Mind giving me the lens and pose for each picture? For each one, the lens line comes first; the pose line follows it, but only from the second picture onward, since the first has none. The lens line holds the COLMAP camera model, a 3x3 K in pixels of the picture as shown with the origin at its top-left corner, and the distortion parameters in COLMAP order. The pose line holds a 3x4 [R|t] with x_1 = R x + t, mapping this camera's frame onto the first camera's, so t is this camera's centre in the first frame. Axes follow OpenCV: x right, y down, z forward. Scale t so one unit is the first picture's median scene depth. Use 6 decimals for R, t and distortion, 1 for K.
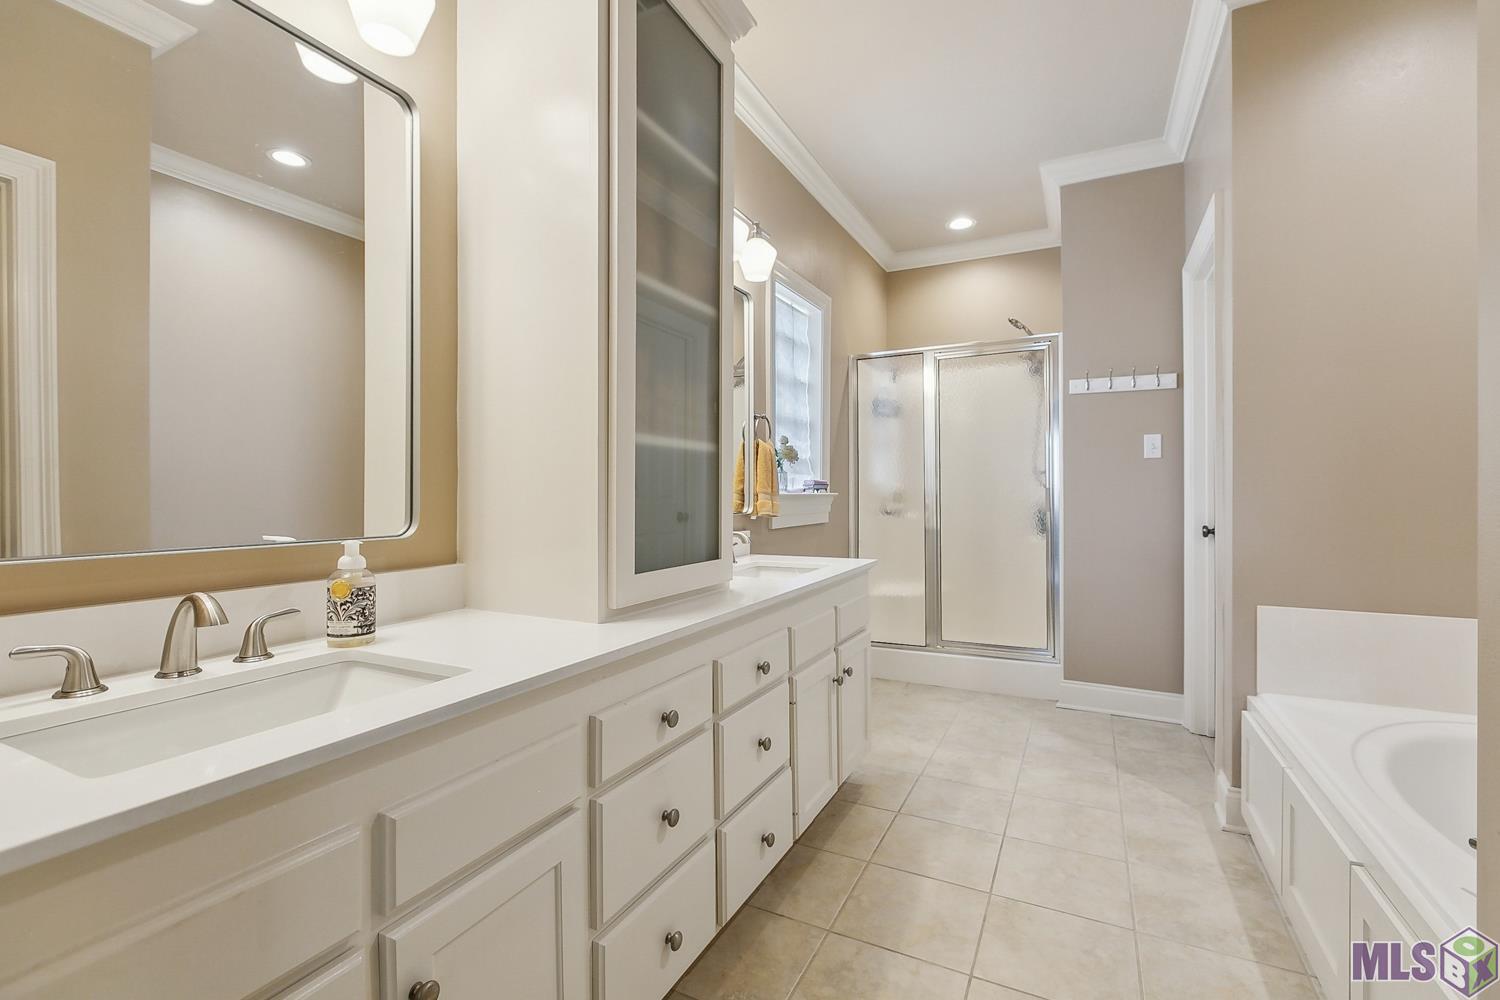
lens RADIAL K [[672.6, 0, 747.4], [0, 672.6, 493.2], [0, 0, 1]] dist [0.001904, -0.000421]
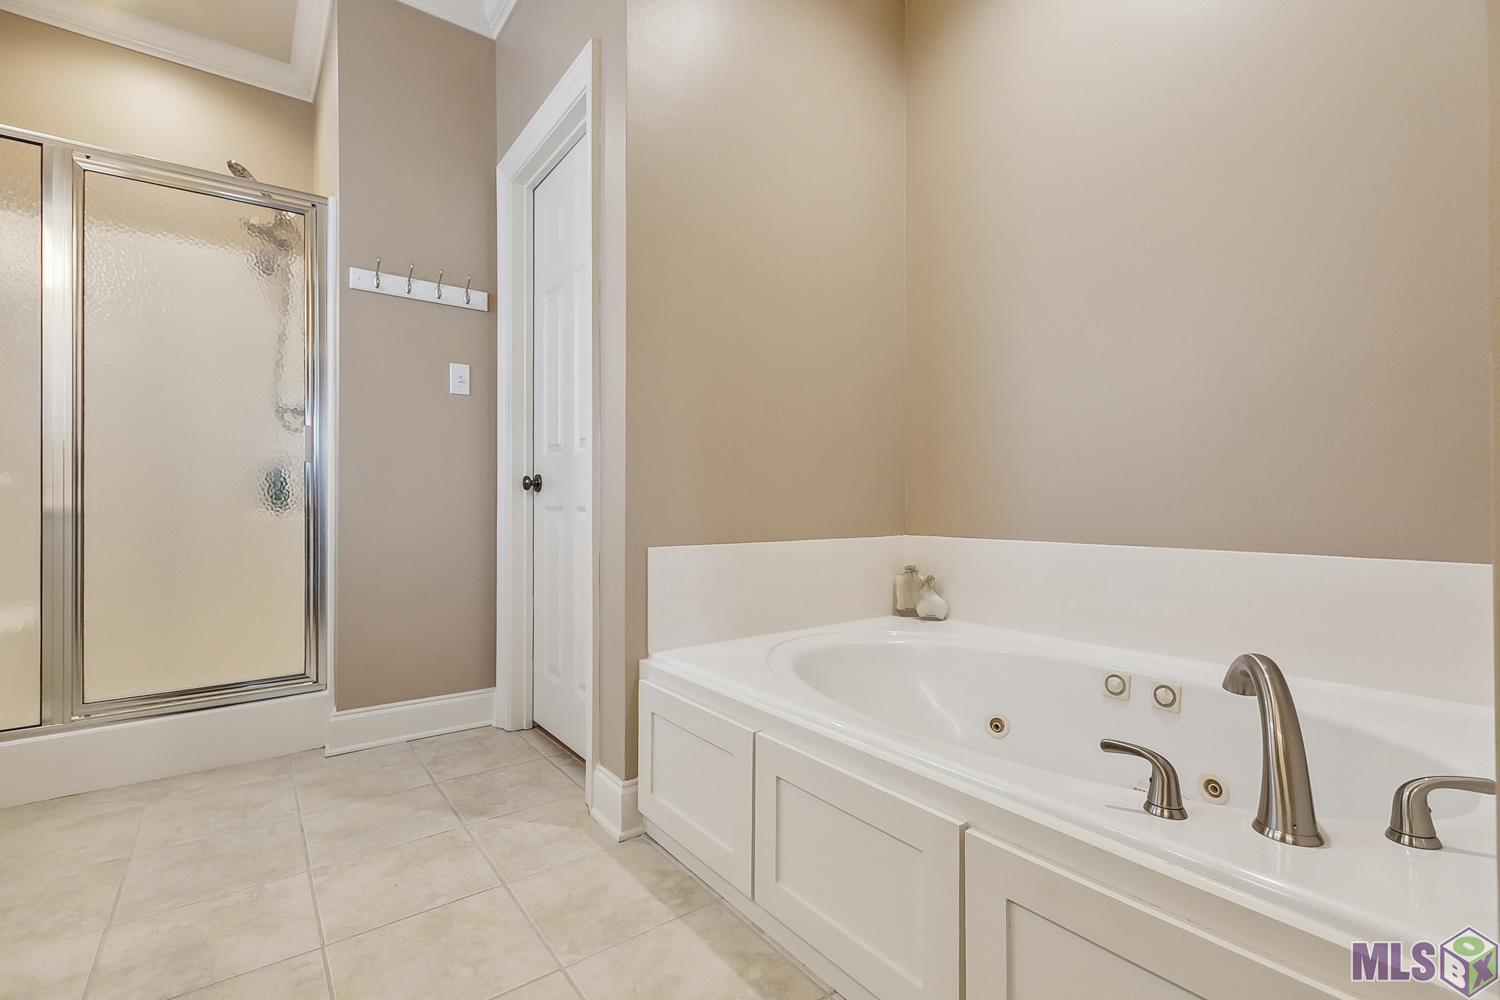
lens RADIAL K [[672.6, 0, 757.4], [0, 672.6, 490.0], [0, 0, 1]] dist [0.001904, -0.000421]
pose [[0.433780, 0.013644, 0.900915, 0.053733], [0.004679, 0.999838, -0.017395, 0.082174], [-0.901007, 0.011761, 0.433646, 0.385408]]
